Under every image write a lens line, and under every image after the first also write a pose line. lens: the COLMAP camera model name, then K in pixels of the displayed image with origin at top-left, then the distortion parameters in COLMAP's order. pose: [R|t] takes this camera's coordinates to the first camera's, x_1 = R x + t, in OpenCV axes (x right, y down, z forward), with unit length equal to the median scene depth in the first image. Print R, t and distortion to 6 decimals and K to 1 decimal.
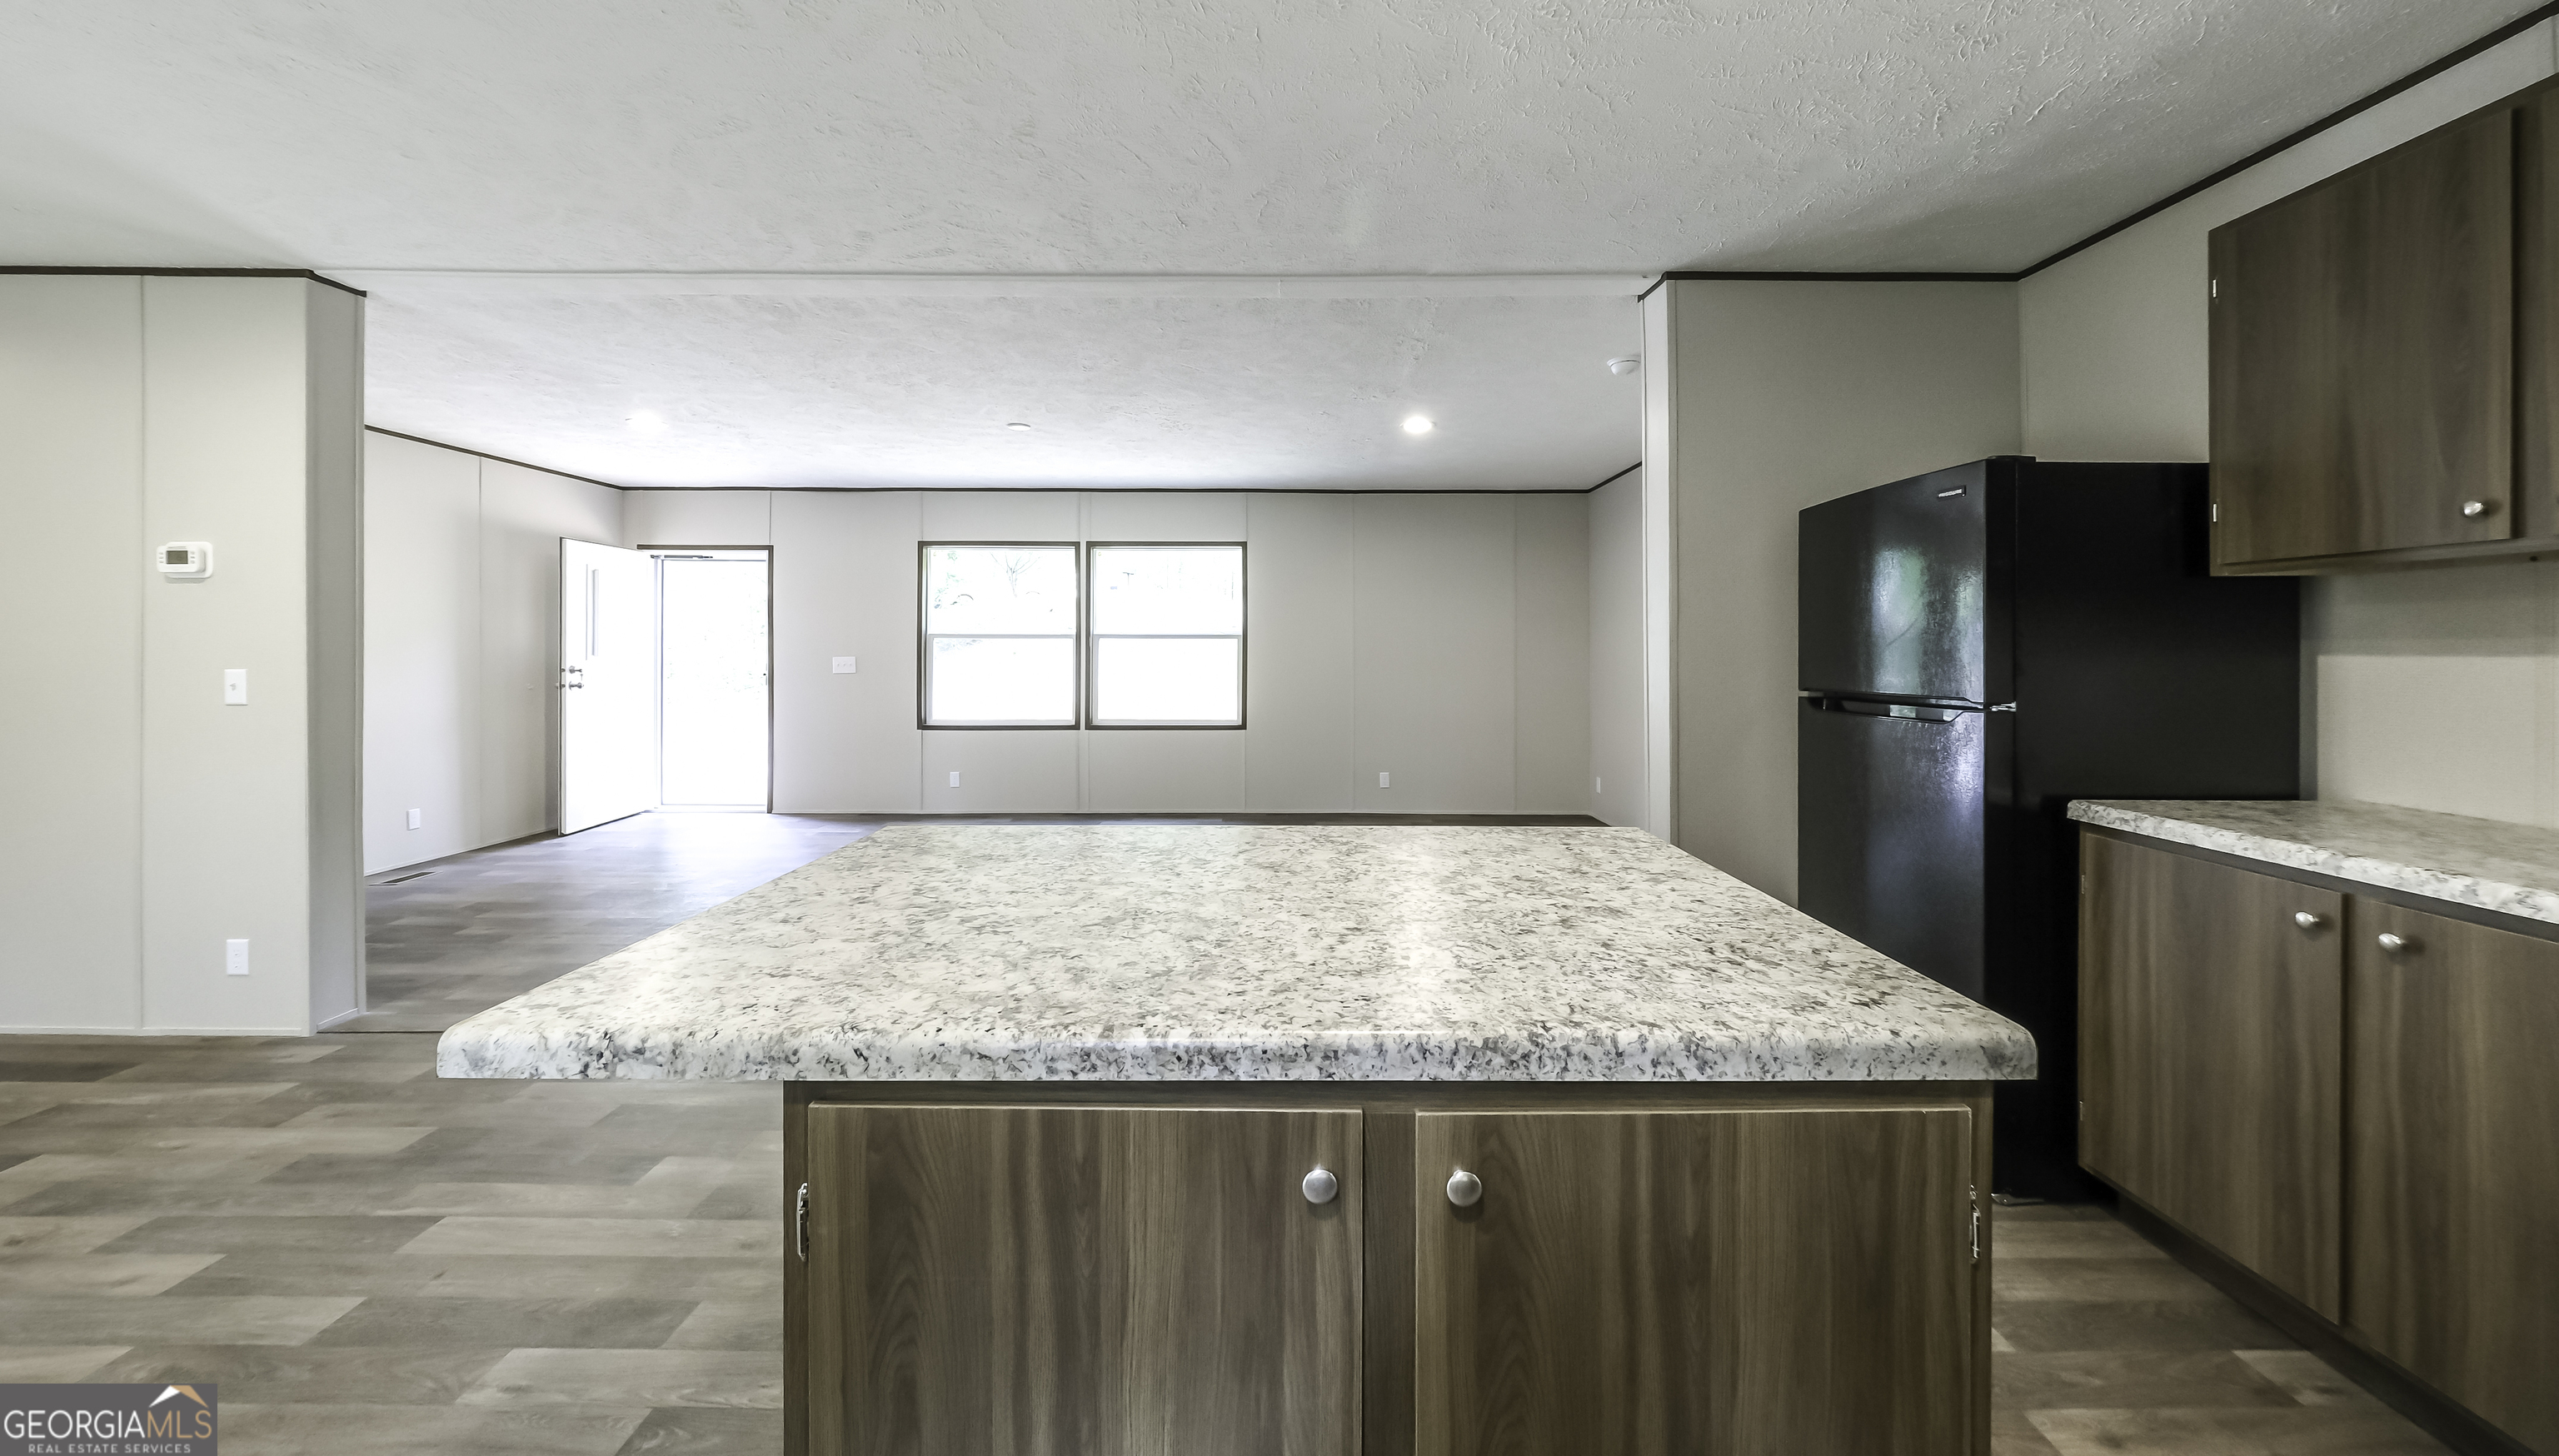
lens RADIAL K [[930.8, 0, 1290.1], [0, 930.8, 652.8], [0, 0, 1]] dist [-0.007531, 0.000045]
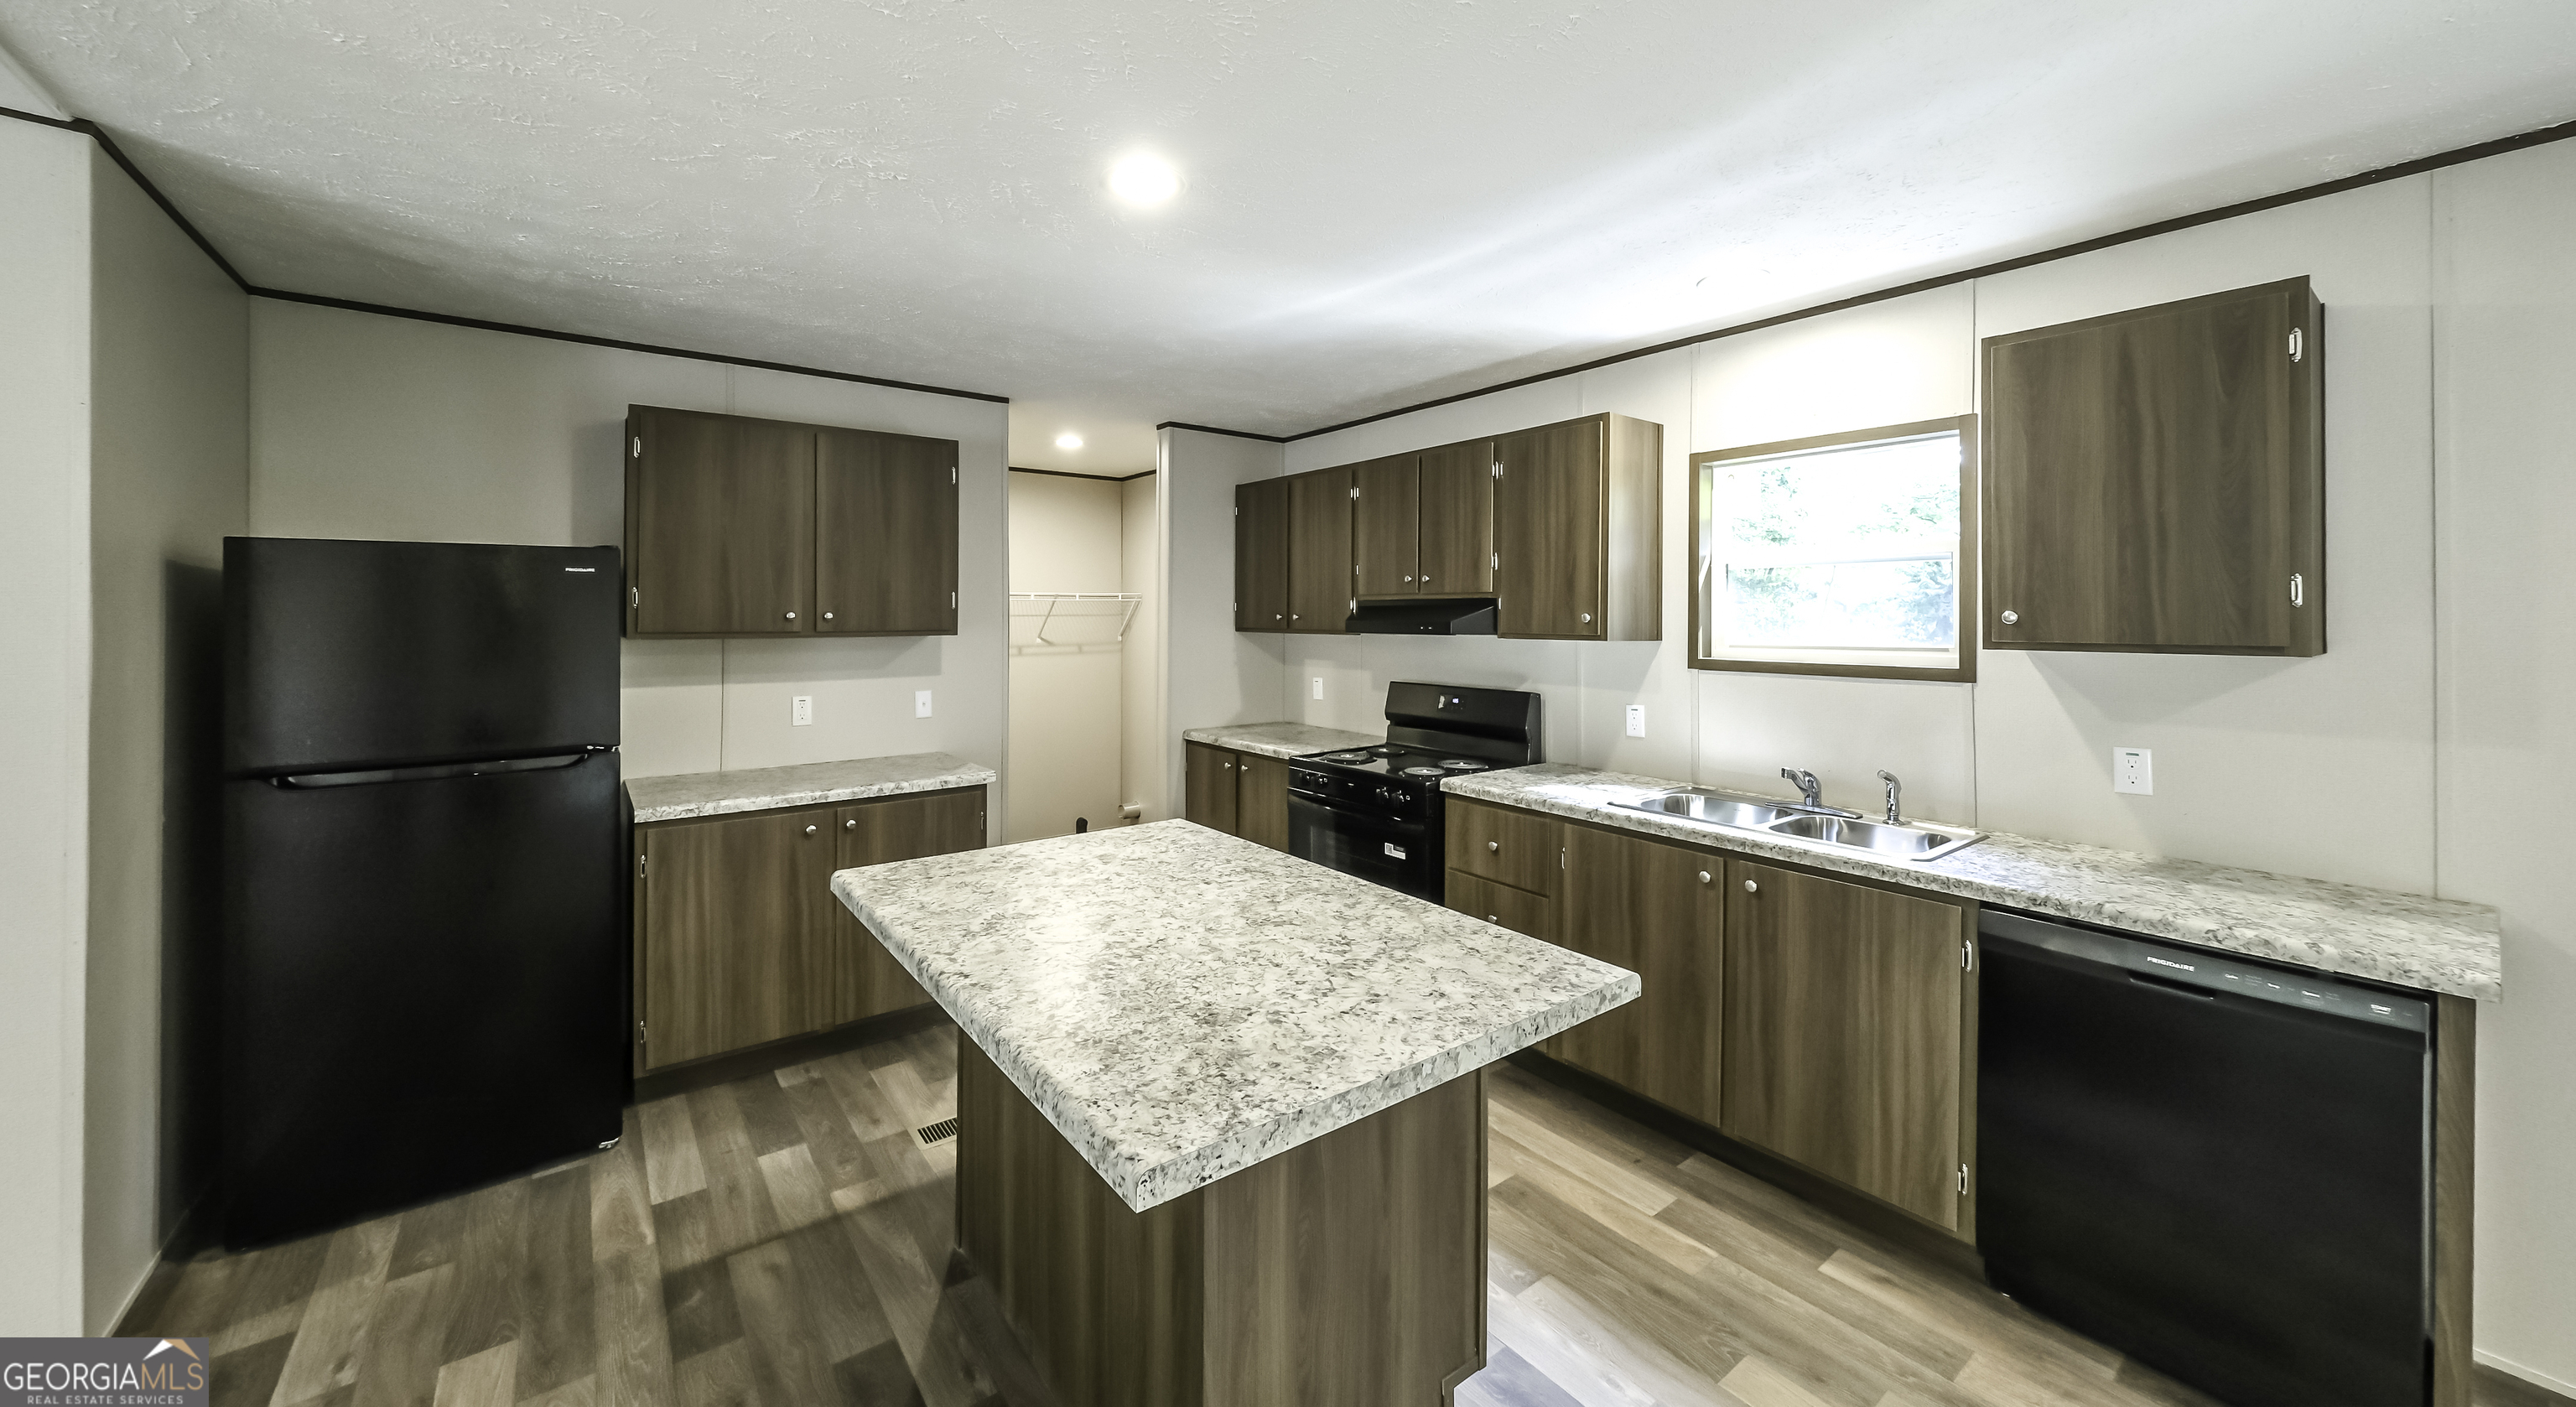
lens RADIAL K [[938.7, 0, 1253.6], [0, 938.7, 609.5], [0, 0, 1]] dist [0.001123, -0.000039]
pose [[-0.584605, 0.004930, 0.811303, -0.233446], [0.002896, 0.999988, -0.003990, -0.035784], [-0.811313, 0.000017, -0.584612, 0.312382]]
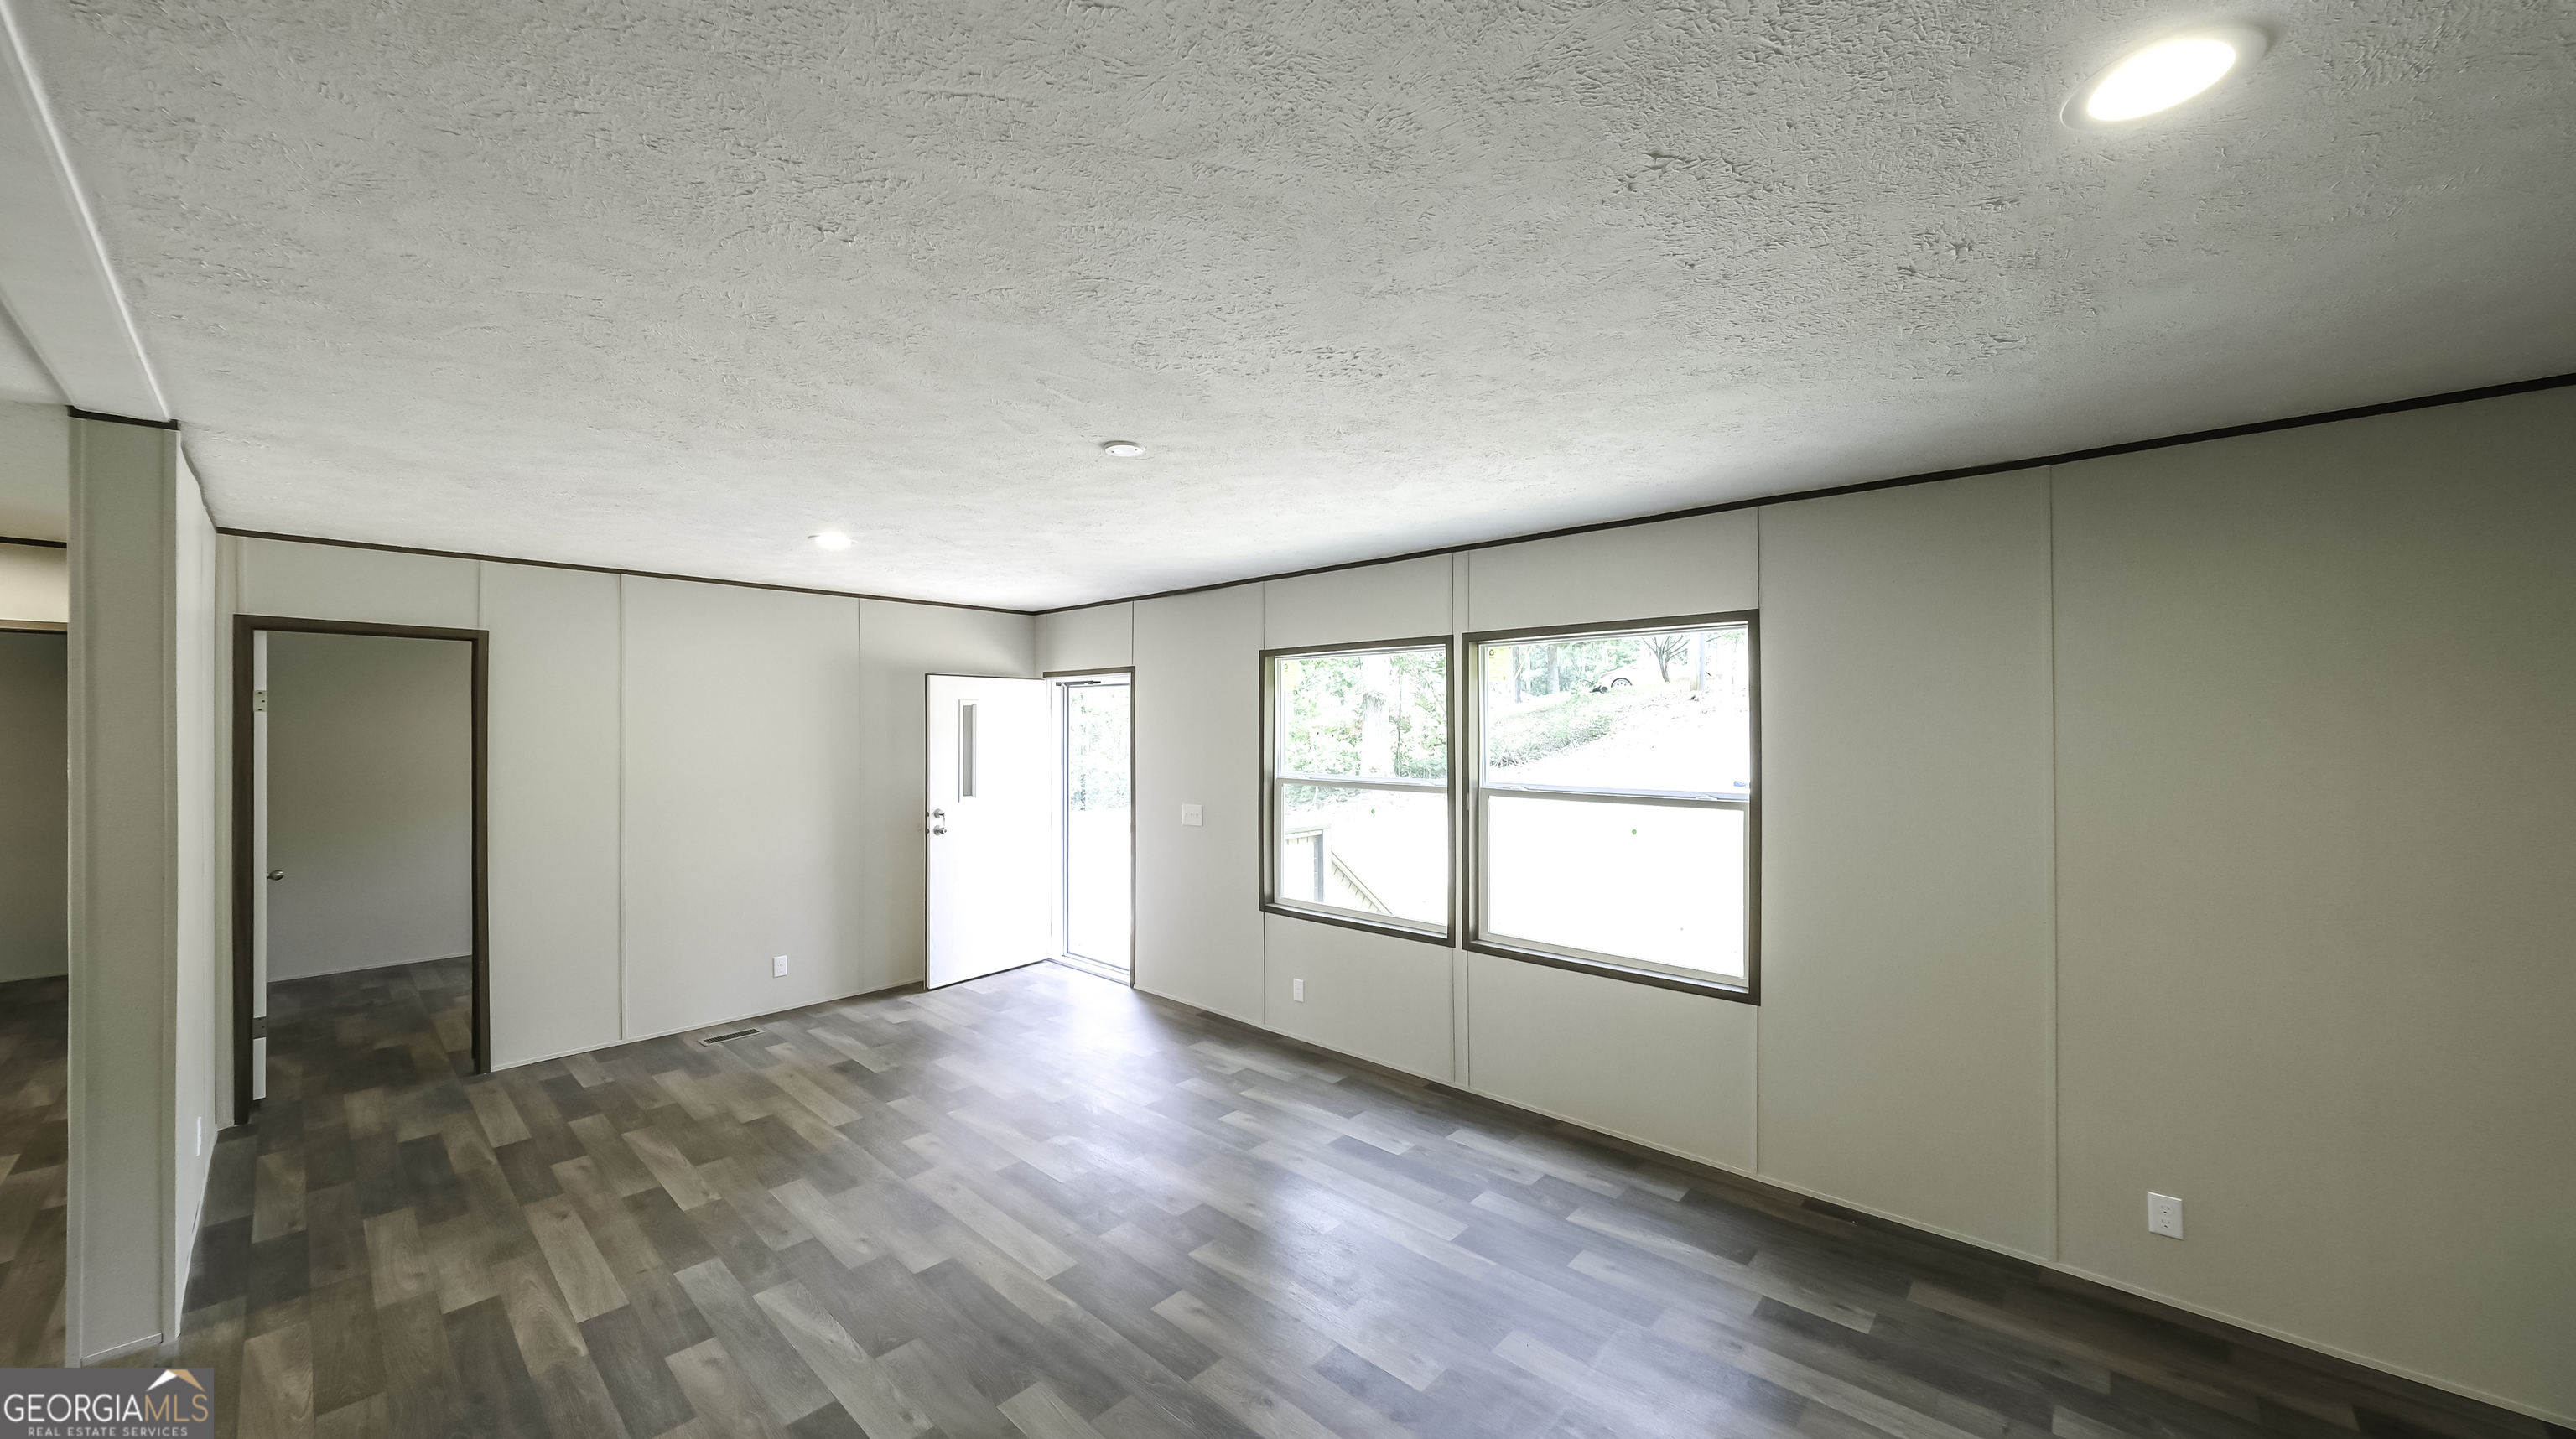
lens RADIAL K [[922.7, 0, 1264.1], [0, 922.7, 724.3], [0, 0, 1]] dist [-0.003240, -0.000200]
pose [[0.723417, -0.005869, -0.690386, 0.097554], [-0.000501, 0.999959, -0.009027, -0.056315], [0.690411, 0.006876, 0.723385, 0.484177]]
